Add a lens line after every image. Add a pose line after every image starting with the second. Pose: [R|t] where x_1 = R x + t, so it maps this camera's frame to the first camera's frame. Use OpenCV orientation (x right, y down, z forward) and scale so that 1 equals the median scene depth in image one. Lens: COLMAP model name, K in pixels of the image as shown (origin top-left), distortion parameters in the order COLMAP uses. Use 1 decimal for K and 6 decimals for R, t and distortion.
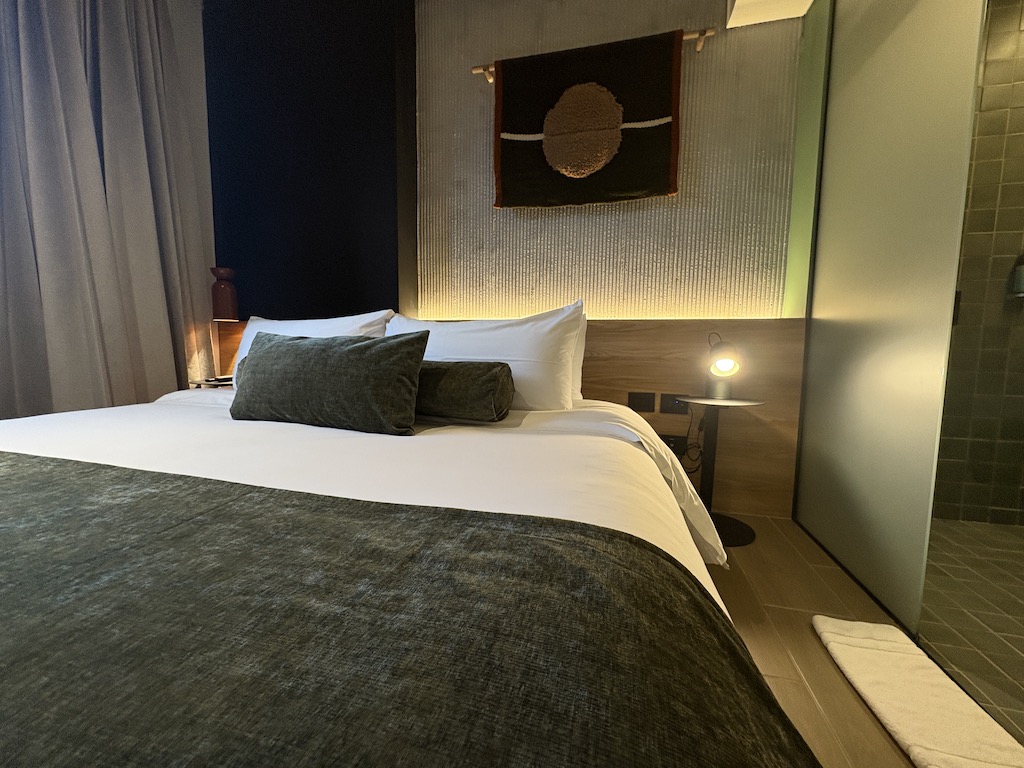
lens RADIAL K [[409.5, 0, 514.5], [0, 409.5, 382.1], [0, 0, 1]] dist [0.000849, -0.000166]
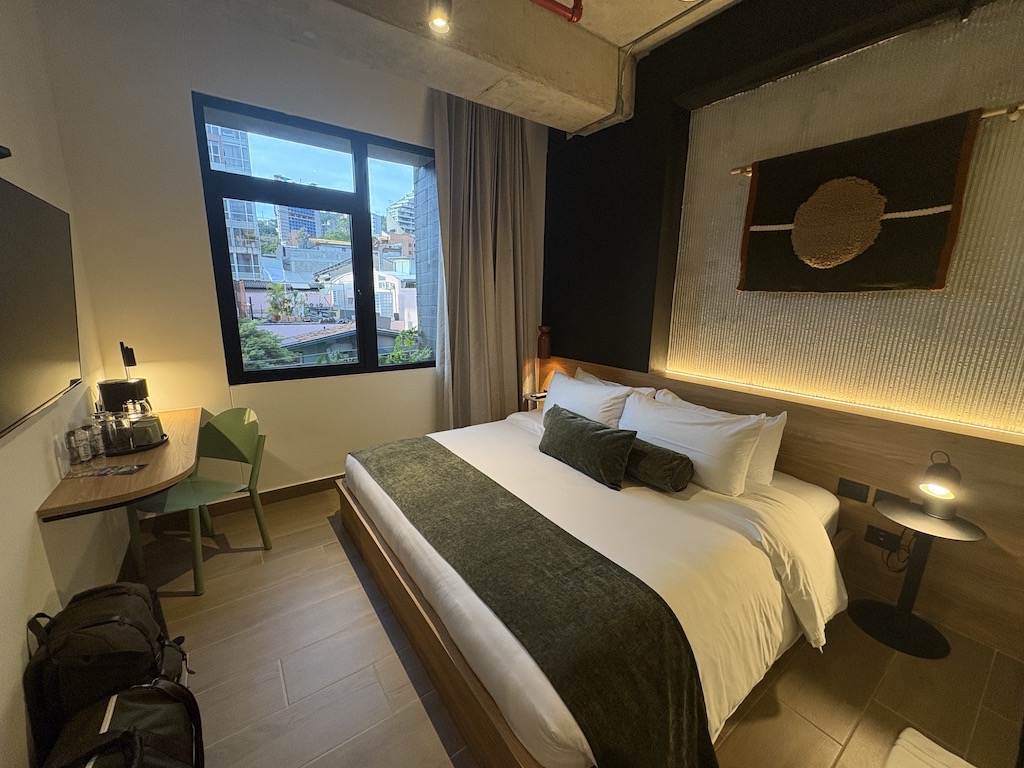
lens RADIAL K [[409.5, 0, 511.9], [0, 409.5, 383.1], [0, 0, 1]] dist [0.000849, -0.000166]
pose [[0.765947, 0.135024, -0.628565, 0.247958], [-0.066545, 0.989096, 0.131381, -0.293273], [0.639451, -0.058803, 0.766580, -0.353862]]
